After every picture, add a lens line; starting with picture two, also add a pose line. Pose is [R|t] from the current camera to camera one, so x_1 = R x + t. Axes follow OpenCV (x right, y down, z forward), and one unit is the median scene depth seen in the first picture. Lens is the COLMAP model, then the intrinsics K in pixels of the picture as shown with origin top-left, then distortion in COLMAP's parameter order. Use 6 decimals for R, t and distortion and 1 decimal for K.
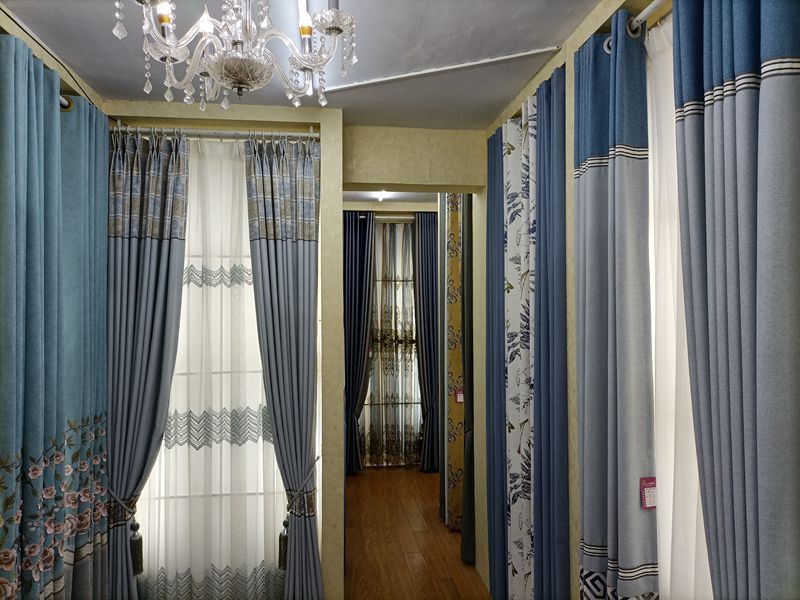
lens RADIAL K [[617.9, 0, 400.0], [0, 617.9, 300.0], [0, 0, 1]] dist [0.057652, -0.002382]
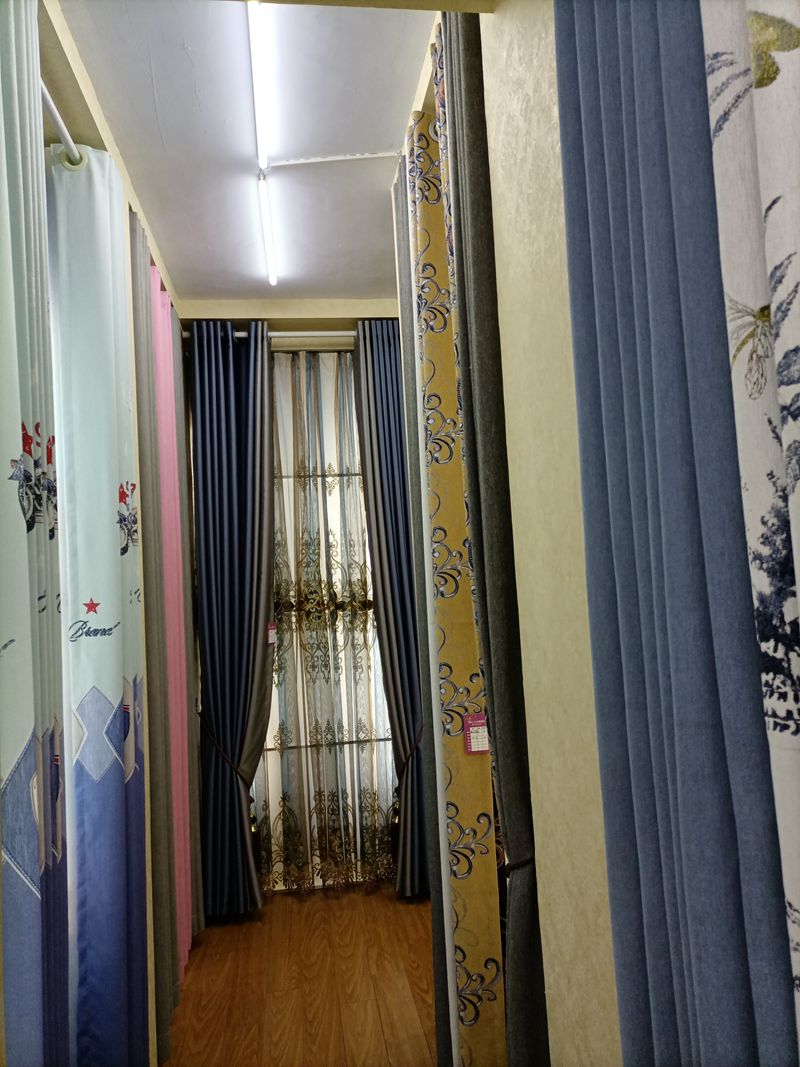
lens RADIAL K [[797.6, 0, 400.0], [0, 797.6, 533.5], [0, 0, 1]] dist [0.021569, 0.001901]
pose [[0.998502, -0.053022, 0.013531, 0.038168], [0.053728, 0.996832, -0.058643, 0.049184], [-0.010379, 0.059282, 0.998187, 0.393774]]
